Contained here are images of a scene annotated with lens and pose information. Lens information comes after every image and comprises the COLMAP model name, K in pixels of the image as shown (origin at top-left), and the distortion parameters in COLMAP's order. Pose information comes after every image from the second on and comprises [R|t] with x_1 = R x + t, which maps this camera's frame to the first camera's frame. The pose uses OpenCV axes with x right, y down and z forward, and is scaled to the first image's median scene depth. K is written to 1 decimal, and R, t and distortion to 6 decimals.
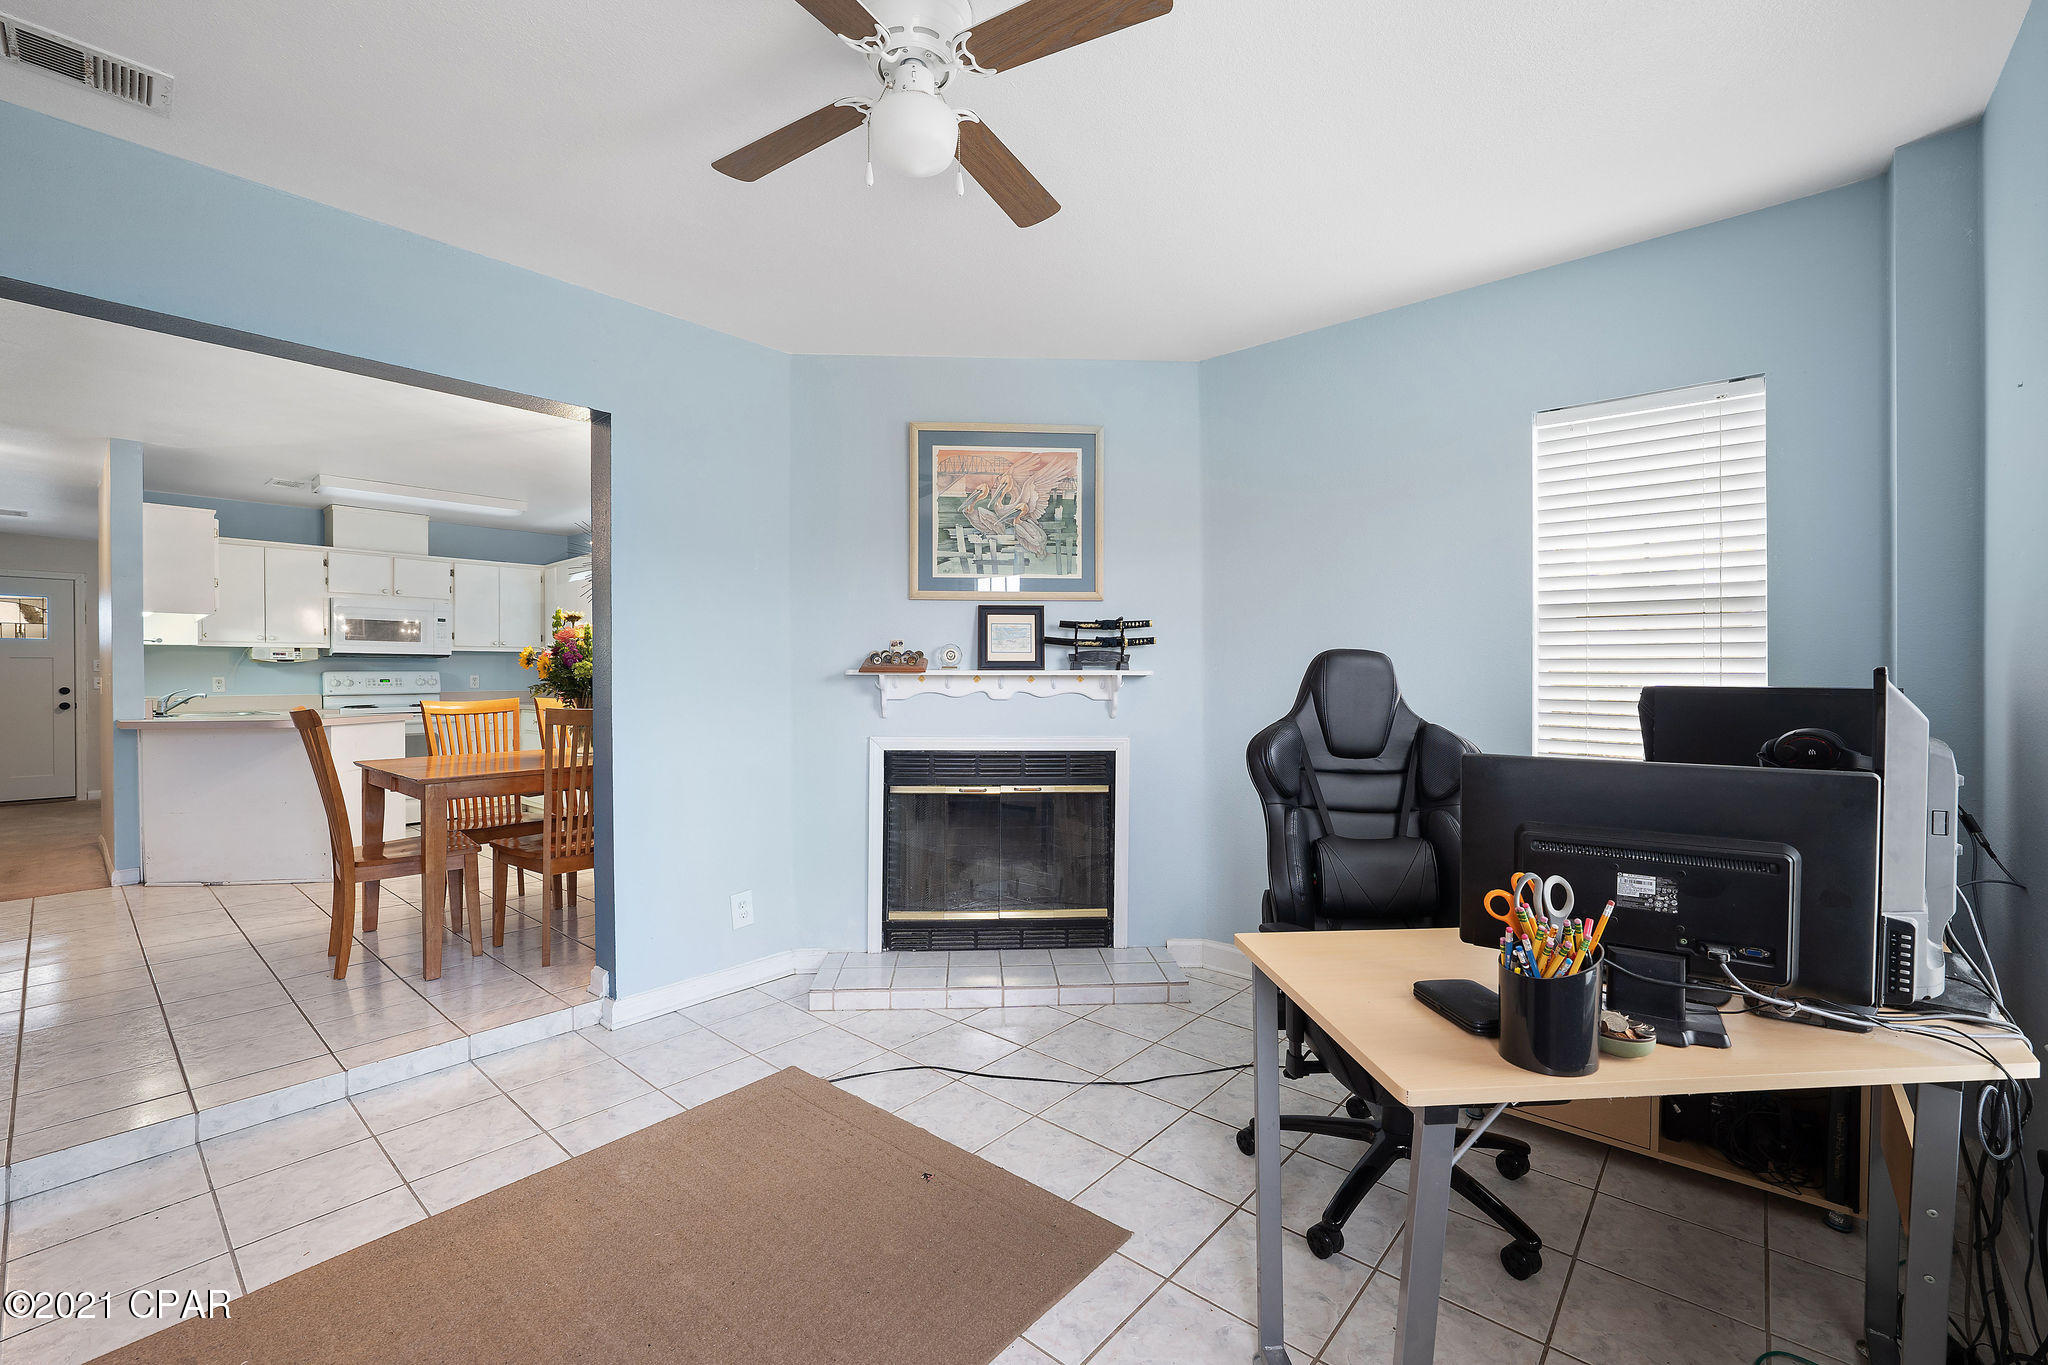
lens RADIAL K [[830.9, 0, 1024.0], [0, 830.9, 682.5], [0, 0, 1]] dist [-0.012352, 0.000091]
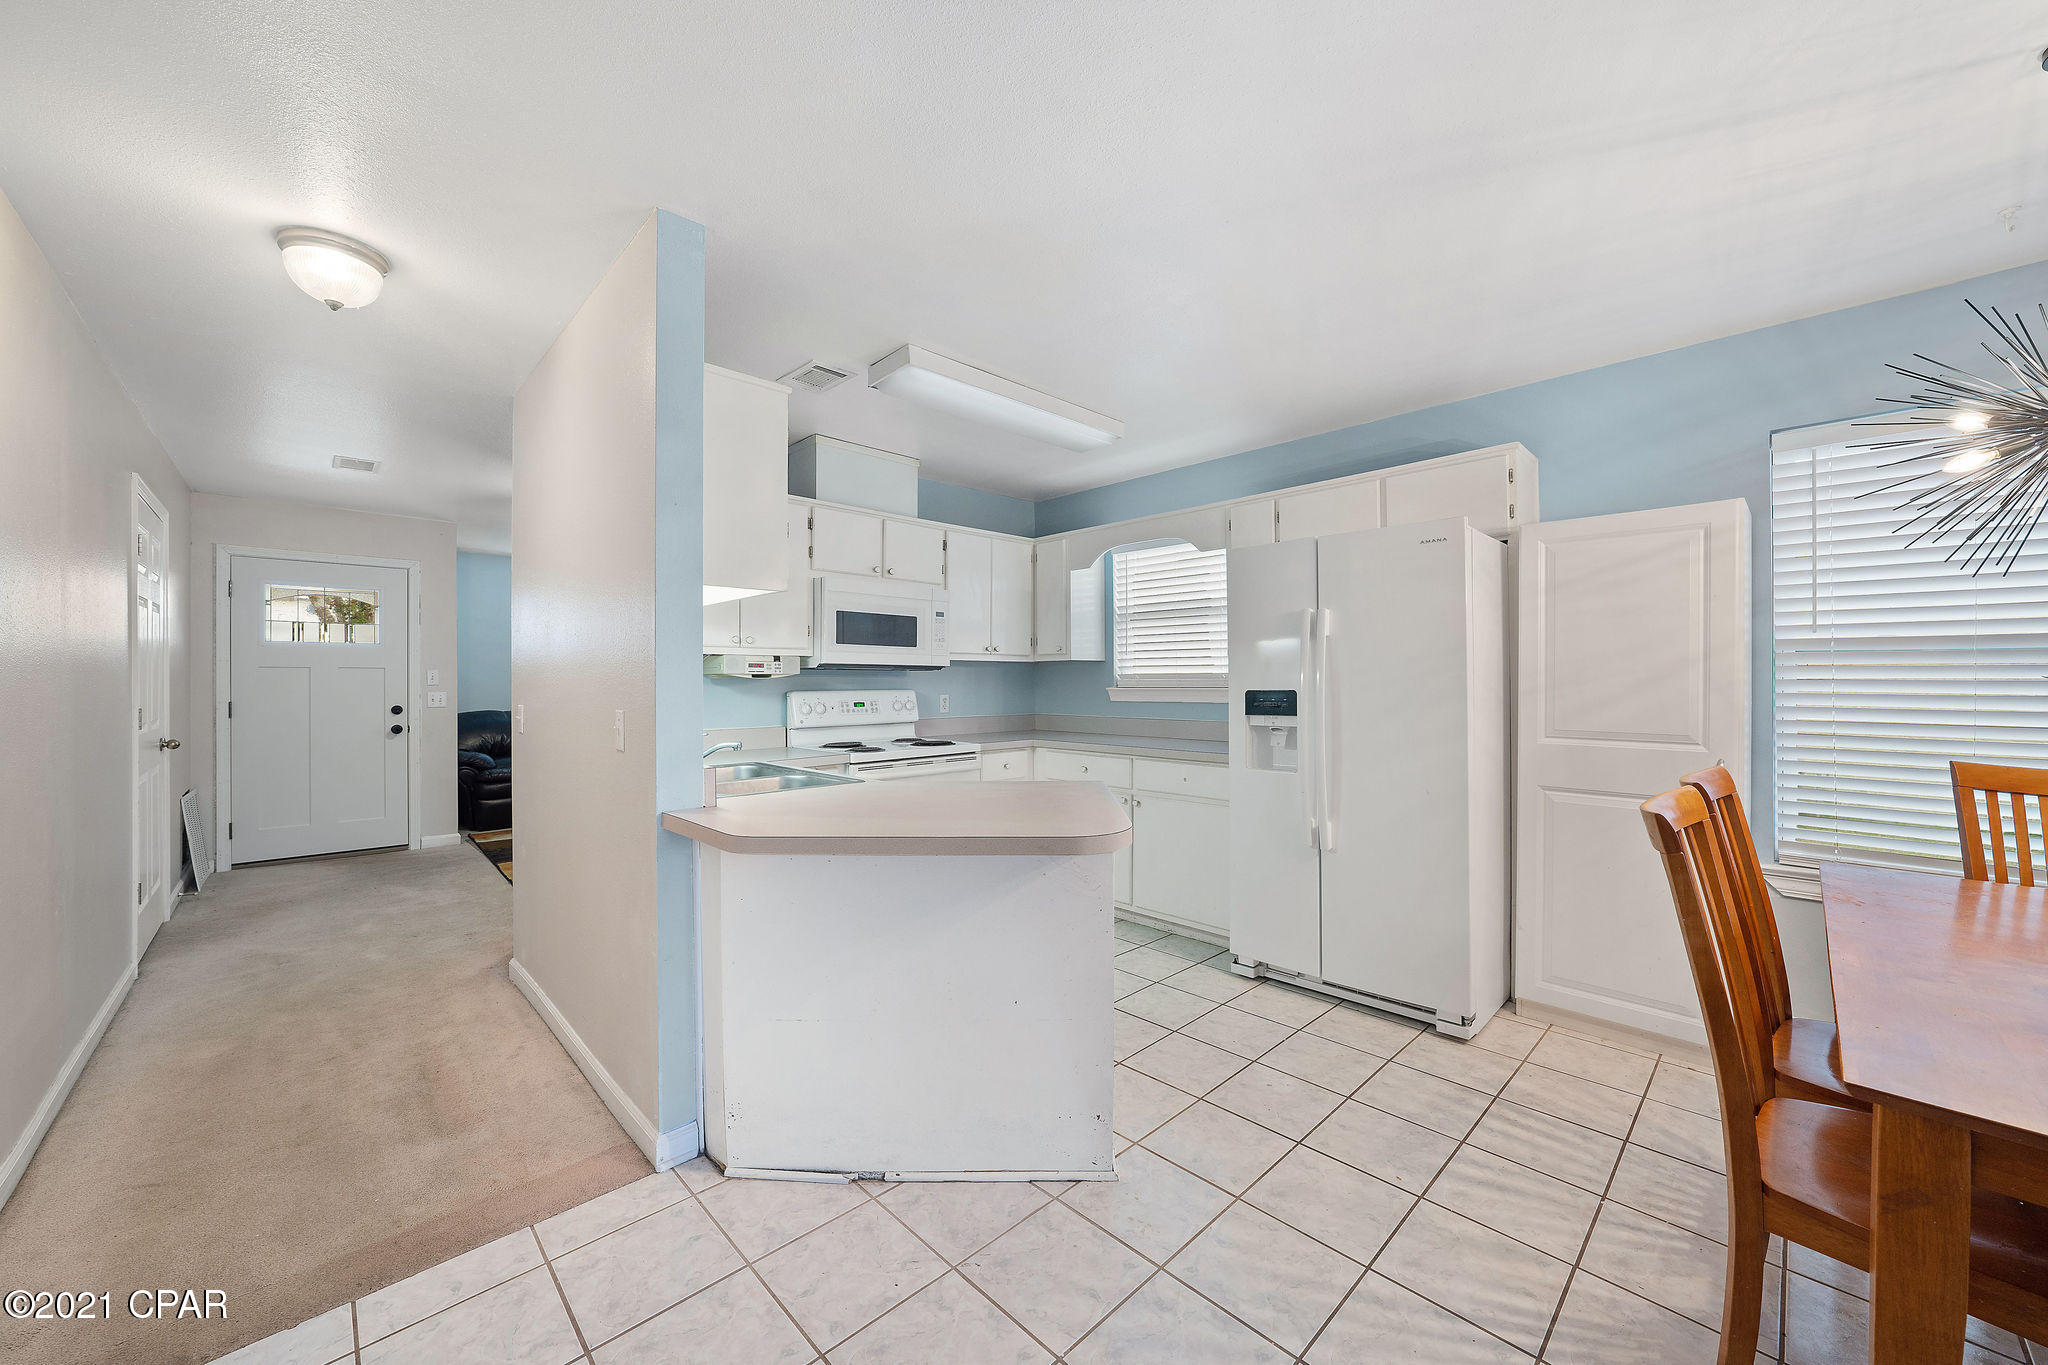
lens RADIAL K [[751.7, 0, 1024.0], [0, 751.7, 682.5], [0, 0, 1]] dist [-0.028802, 0.003832]
pose [[0.995442, 0.004921, -0.095244, -1.080358], [-0.005371, 0.999976, -0.004469, -0.033844], [0.095220, 0.004960, 0.995444, 0.751756]]
